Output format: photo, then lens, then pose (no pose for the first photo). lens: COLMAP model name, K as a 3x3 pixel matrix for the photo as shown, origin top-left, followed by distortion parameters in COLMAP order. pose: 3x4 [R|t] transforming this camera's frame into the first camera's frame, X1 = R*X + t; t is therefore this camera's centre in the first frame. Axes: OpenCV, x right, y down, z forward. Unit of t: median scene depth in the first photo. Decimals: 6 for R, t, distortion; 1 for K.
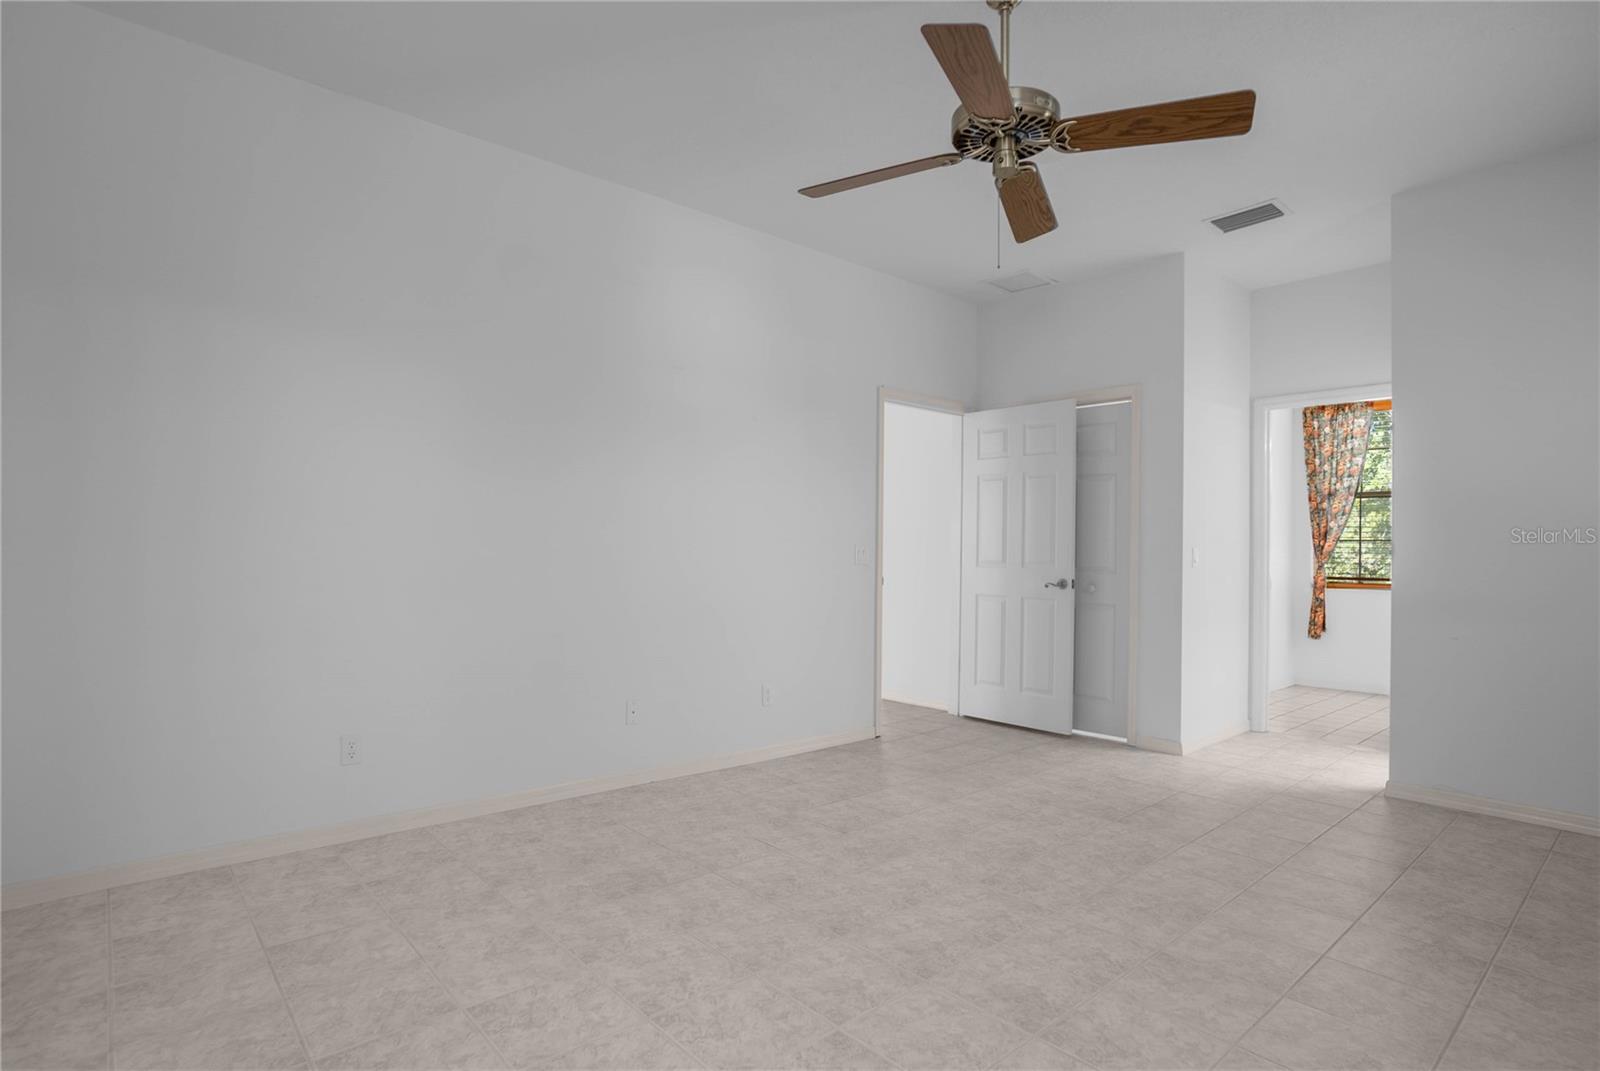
lens RADIAL K [[750.0, 0, 800.0], [0, 750.0, 535.5], [0, 0, 1]] dist [0.000228, 0.000079]
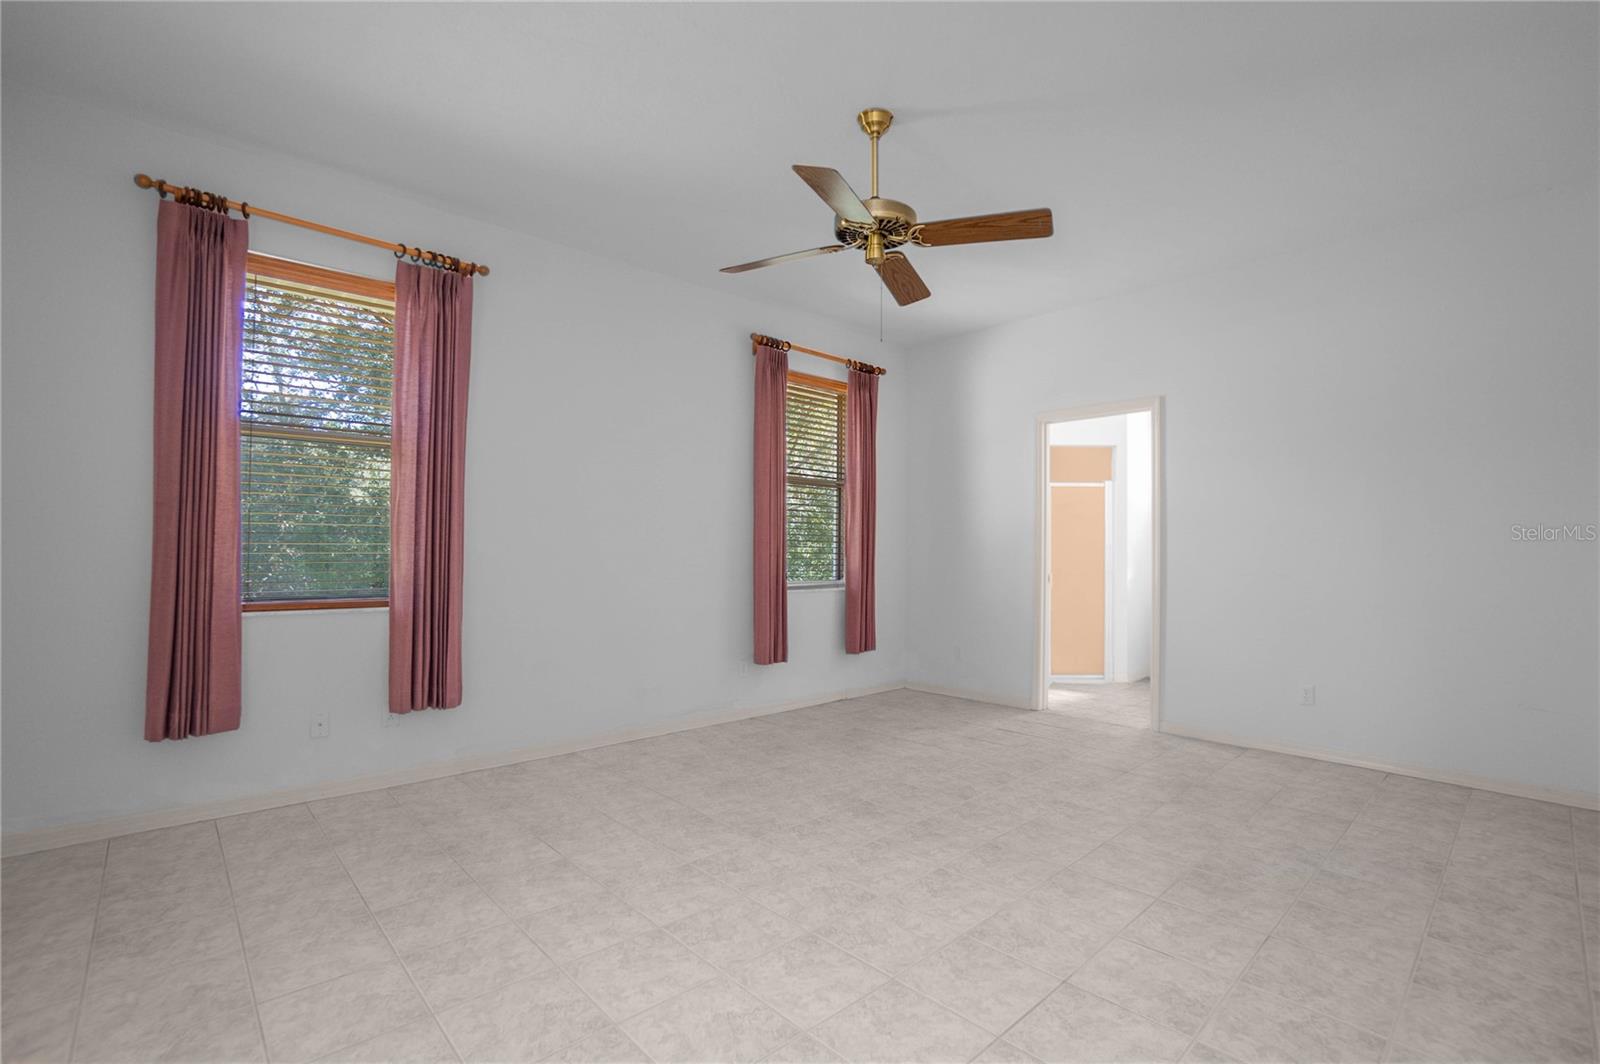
lens RADIAL K [[723.5, 0, 799.4], [0, 723.5, 548.9], [0, 0, 1]] dist [-0.056399, 0.021224]
pose [[-0.998873, -0.020994, -0.042578, 0.445811], [-0.019992, 0.999516, -0.023828, 0.049886], [0.043058, -0.022950, -0.998809, 2.213296]]
